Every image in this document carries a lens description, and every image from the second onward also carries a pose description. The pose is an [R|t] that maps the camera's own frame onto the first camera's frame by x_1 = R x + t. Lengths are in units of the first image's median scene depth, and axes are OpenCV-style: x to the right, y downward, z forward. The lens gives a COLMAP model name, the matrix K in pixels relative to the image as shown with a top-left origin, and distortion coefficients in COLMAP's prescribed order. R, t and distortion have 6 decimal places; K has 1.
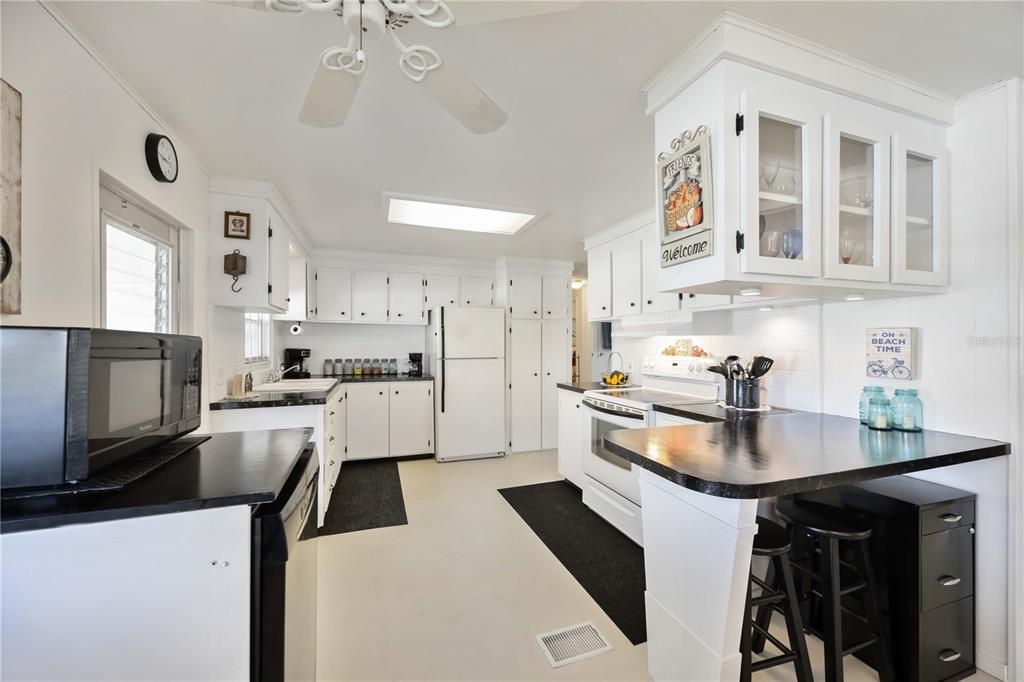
lens RADIAL K [[390.4, 0, 507.7], [0, 390.4, 343.0], [0, 0, 1]] dist [-0.003217, -0.000821]
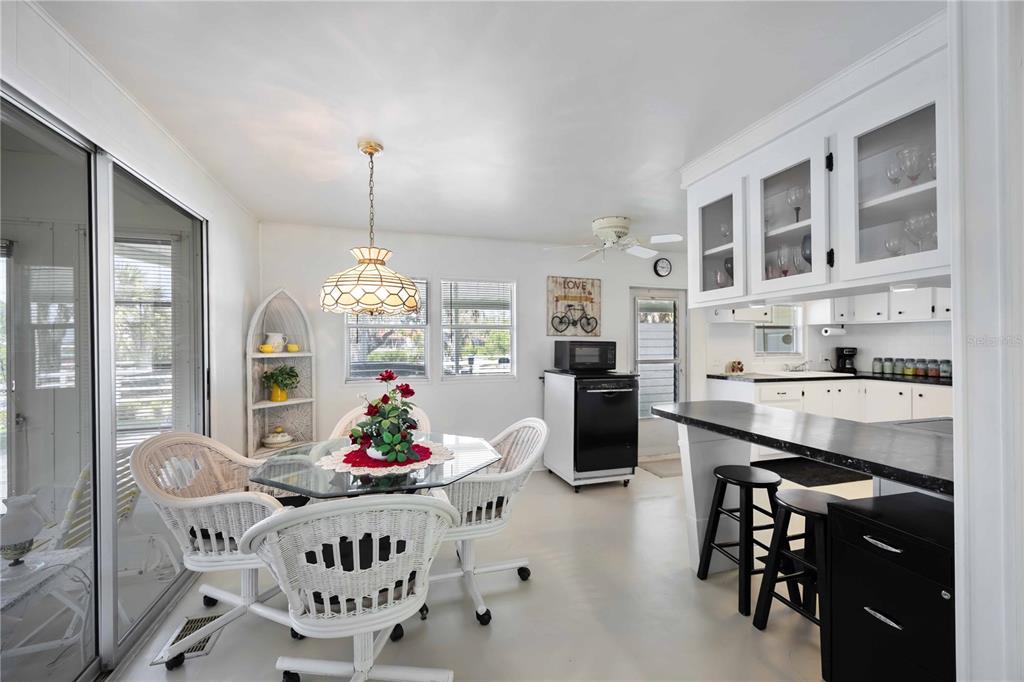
lens RADIAL K [[390.4, 0, 508.9], [0, 390.4, 343.6], [0, 0, 1]] dist [-0.003217, -0.000821]
pose [[-0.030475, -0.002843, -0.999531, 0.615657], [0.004196, 0.999987, -0.002973, 0.002340], [0.999527, -0.004285, -0.030463, 0.040143]]
